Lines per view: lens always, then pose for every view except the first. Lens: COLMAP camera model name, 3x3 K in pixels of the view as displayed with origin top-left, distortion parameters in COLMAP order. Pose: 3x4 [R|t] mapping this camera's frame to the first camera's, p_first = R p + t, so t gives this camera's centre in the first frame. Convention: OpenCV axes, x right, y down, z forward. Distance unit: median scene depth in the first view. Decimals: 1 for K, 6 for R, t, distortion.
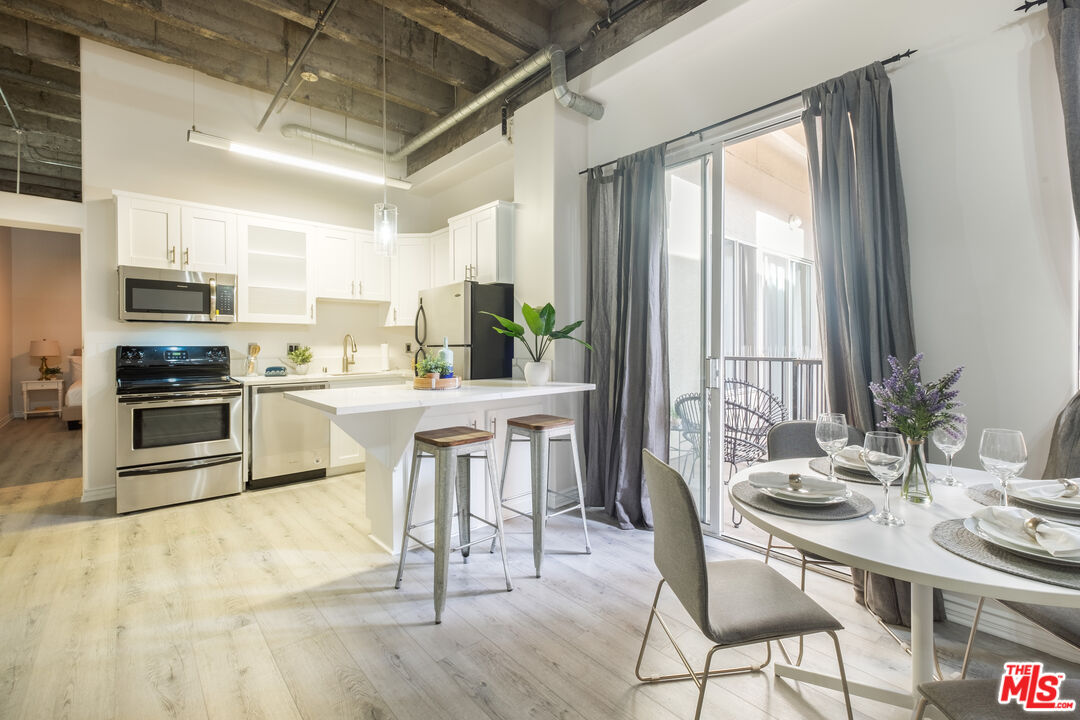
lens RADIAL K [[480.9, 0, 555.5], [0, 480.9, 352.6], [0, 0, 1]] dist [-0.000837, -0.002442]
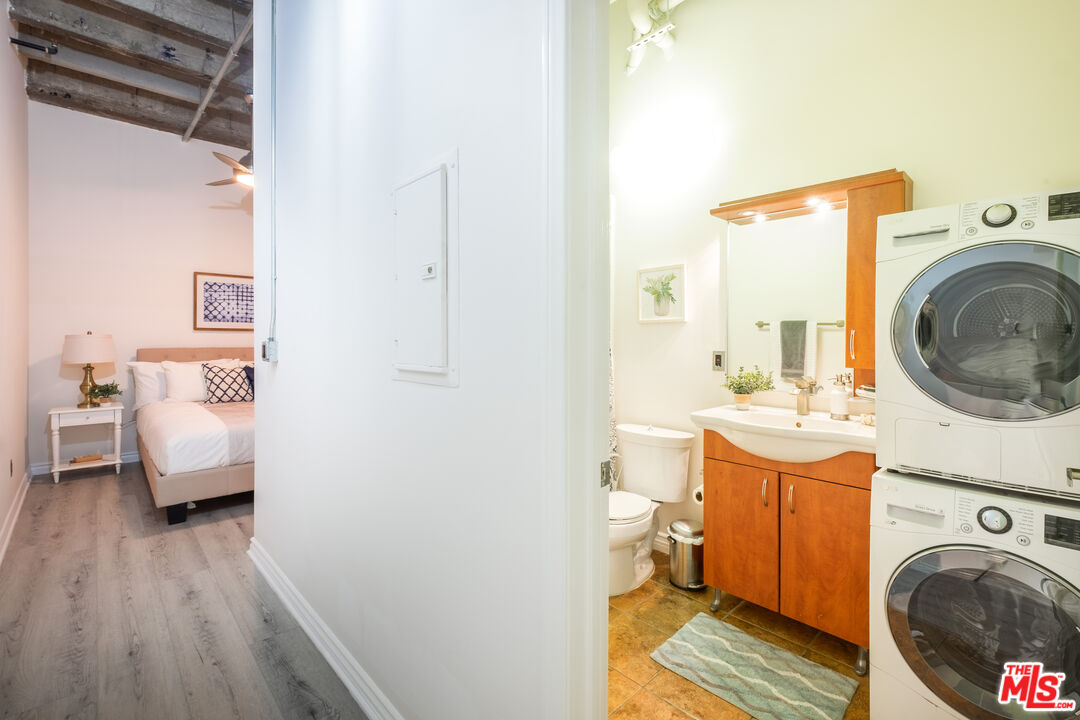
lens RADIAL K [[480.9, 0, 542.1], [0, 480.9, 342.8], [0, 0, 1]] dist [-0.000837, -0.002442]
pose [[0.999586, 0.007048, 0.027898, -1.103251], [-0.006977, 0.999972, -0.002628, -0.032919], [-0.027916, 0.002432, 0.999607, 0.857234]]
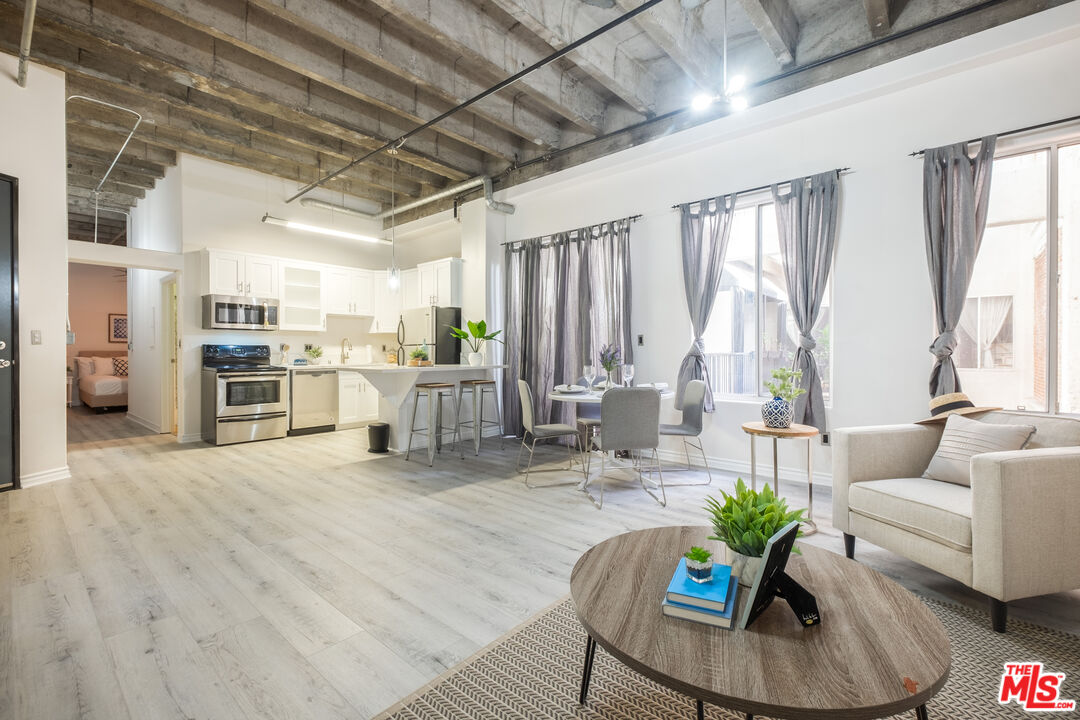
lens RADIAL K [[480.9, 0, 553.9], [0, 480.9, 357.8], [0, 0, 1]] dist [-0.000837, -0.002442]
pose [[0.991347, 0.000264, 0.131265, 0.012577], [0.001027, 0.999952, -0.009770, 0.045181], [-0.131261, 0.009820, 0.991299, -0.672716]]
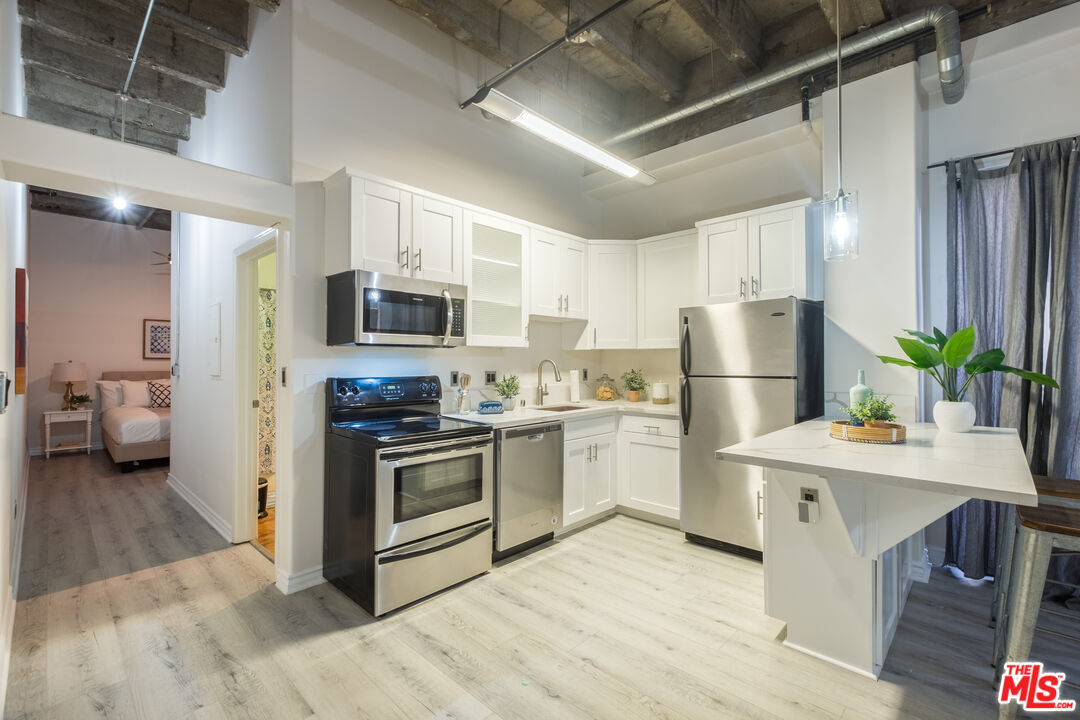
lens RADIAL K [[480.9, 0, 541.3], [0, 480.9, 357.9], [0, 0, 1]] dist [-0.000837, -0.002442]
pose [[0.997238, 0.002186, 0.074243, -0.618041], [-0.000505, 0.999743, -0.022651, -0.027063], [-0.074273, 0.022551, 0.996983, 0.223906]]
